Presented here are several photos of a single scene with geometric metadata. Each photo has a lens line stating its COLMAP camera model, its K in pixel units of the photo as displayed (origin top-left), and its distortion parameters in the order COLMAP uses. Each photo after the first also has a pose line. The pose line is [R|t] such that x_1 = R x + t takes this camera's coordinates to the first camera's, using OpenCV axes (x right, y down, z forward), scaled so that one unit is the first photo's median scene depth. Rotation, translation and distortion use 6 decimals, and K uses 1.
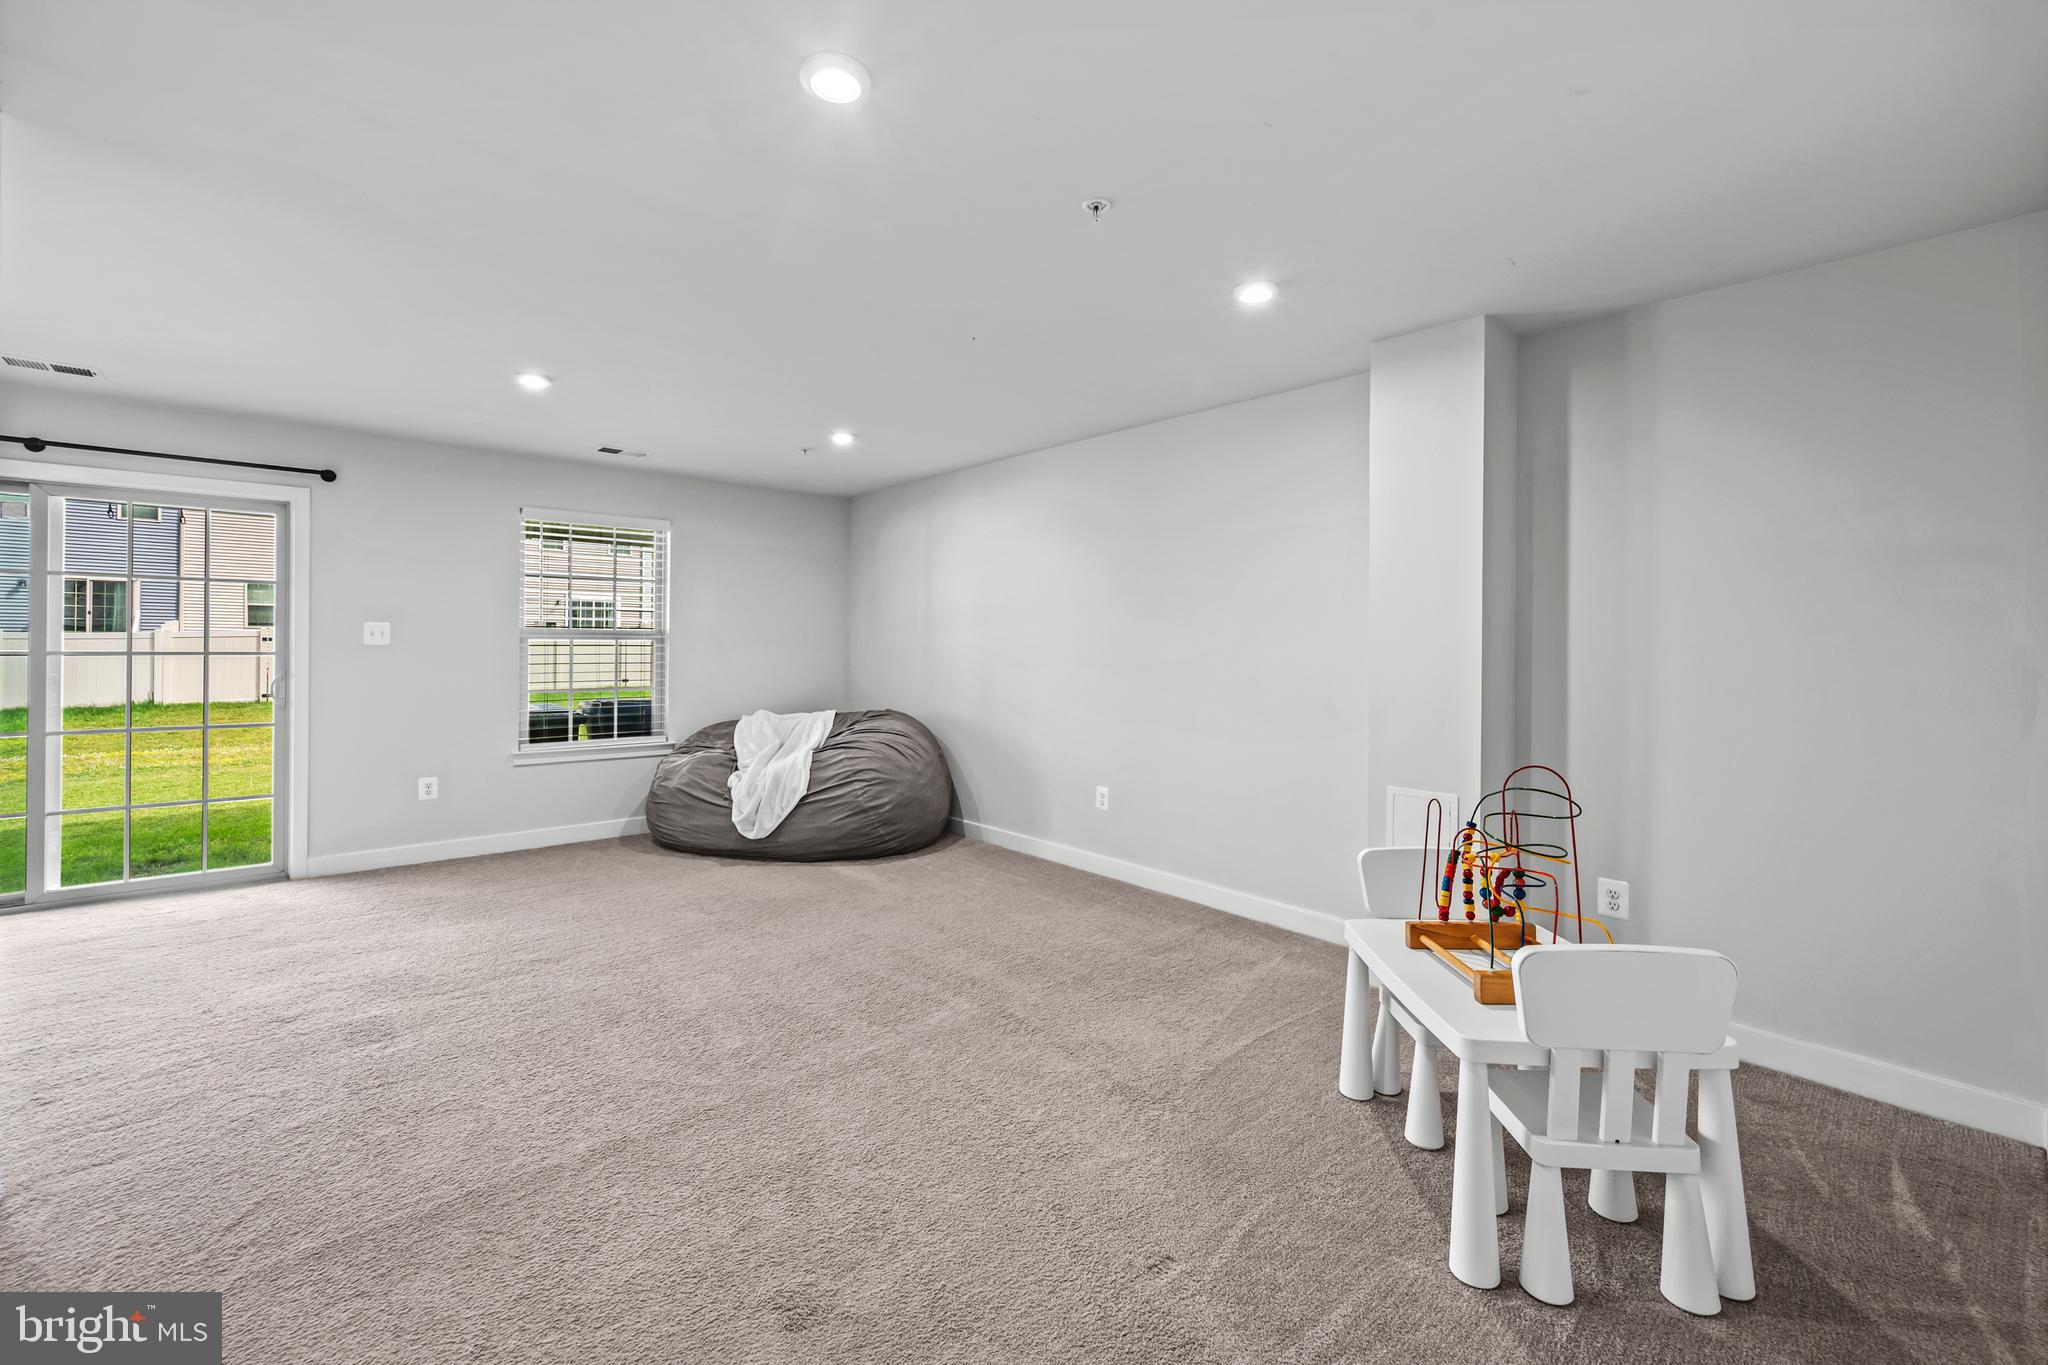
lens RADIAL K [[855.5, 0, 1019.8], [0, 855.5, 649.3], [0, 0, 1]] dist [0.000467, 0.000077]
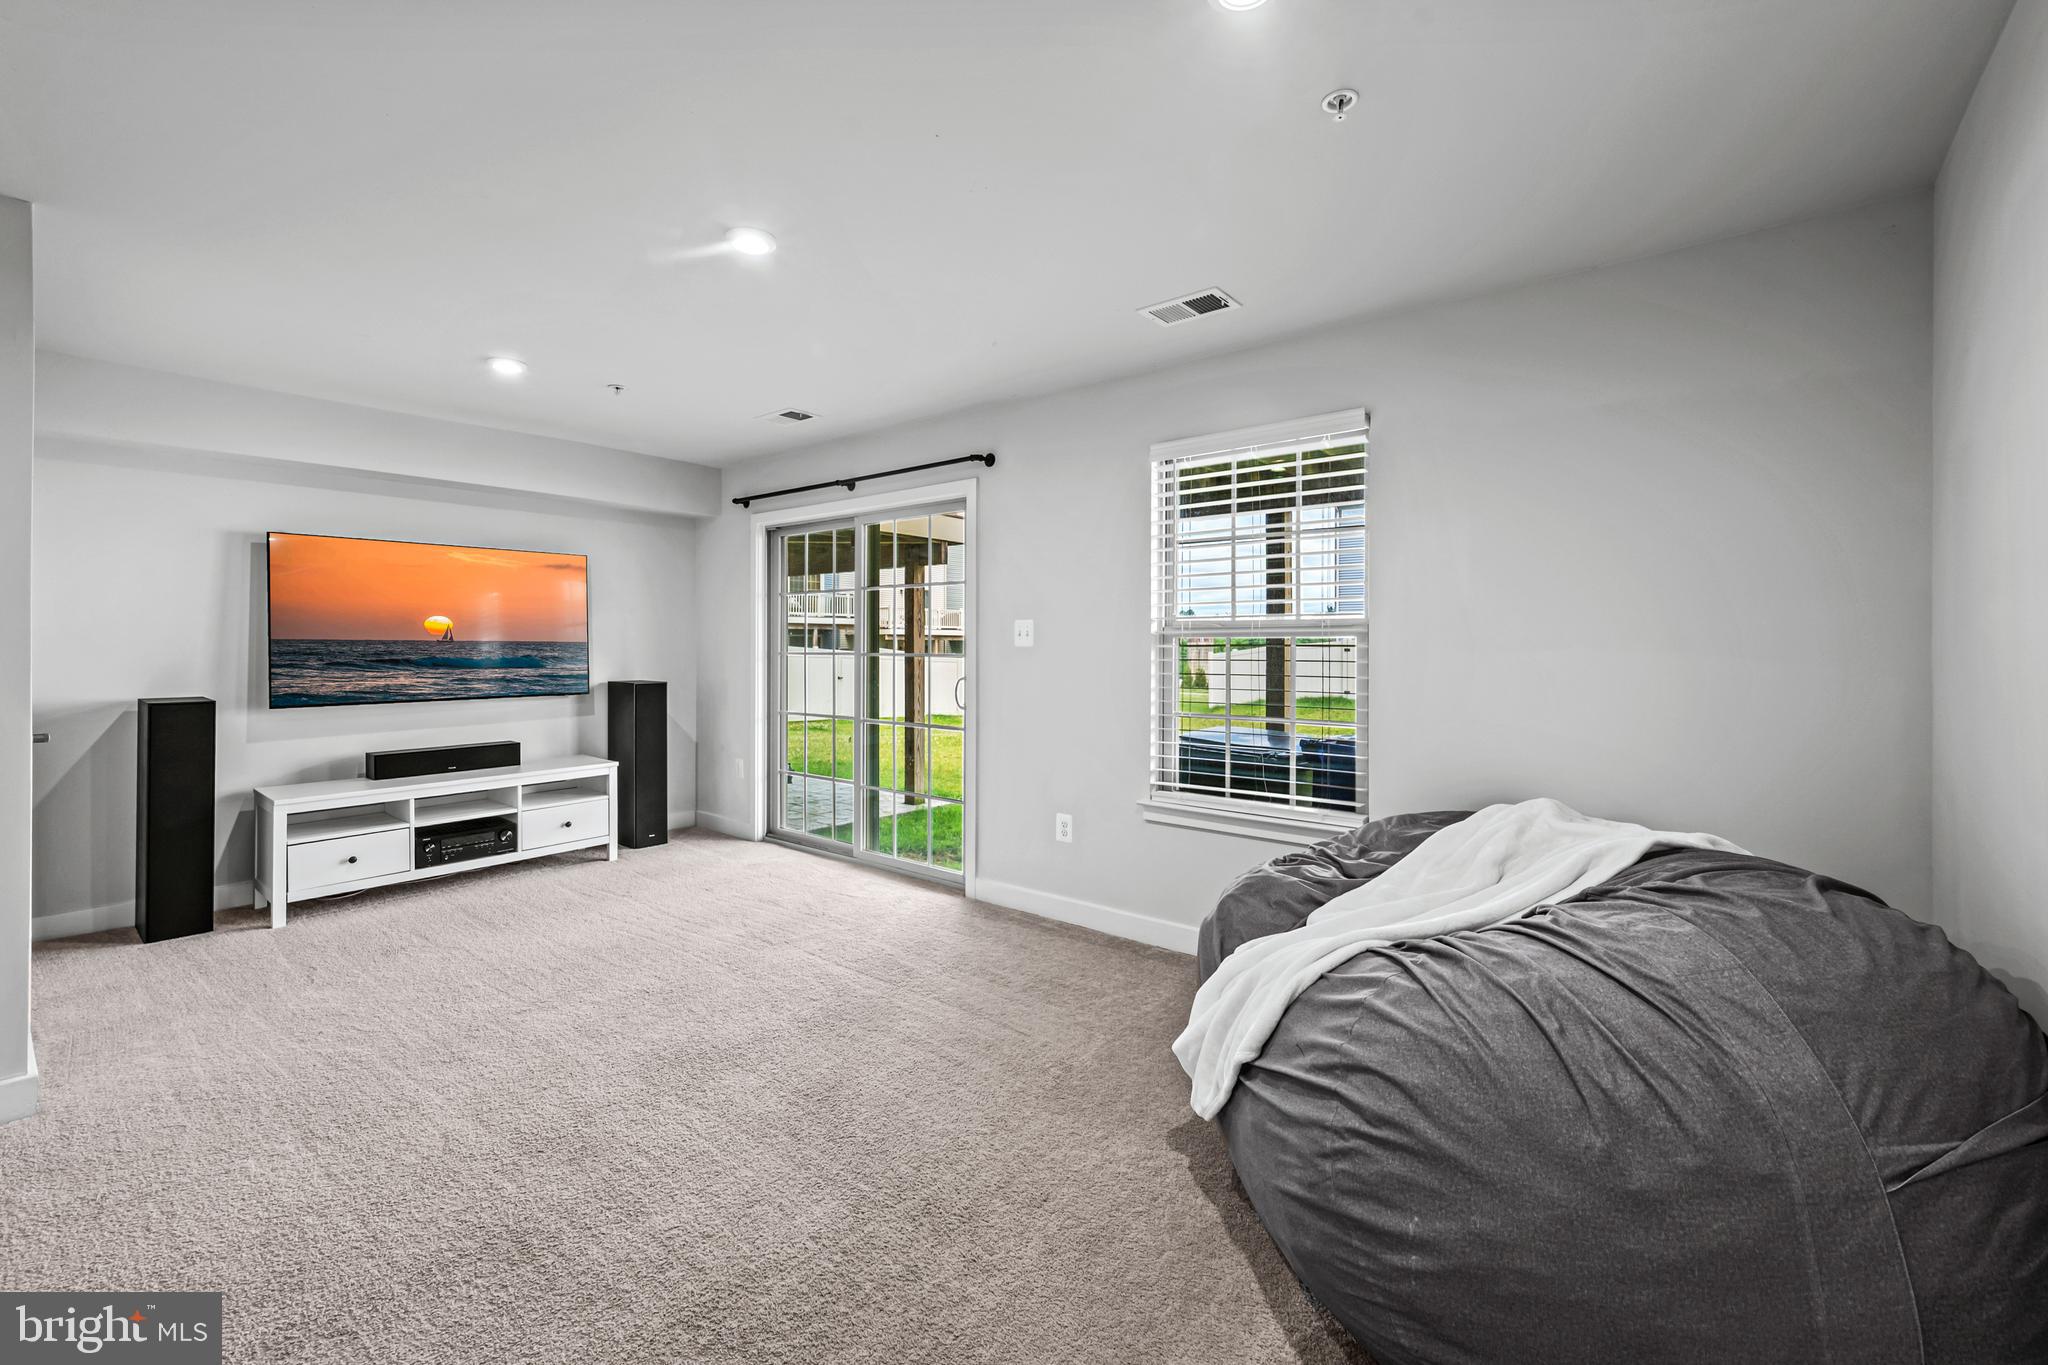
lens RADIAL K [[855.5, 0, 1019.8], [0, 855.5, 649.3], [0, 0, 1]] dist [0.000467, 0.000077]
pose [[0.165997, -0.002050, -0.986124, 0.083365], [-0.000673, 0.999997, -0.002192, -0.000778], [0.986126, 0.001027, 0.165995, 0.841090]]
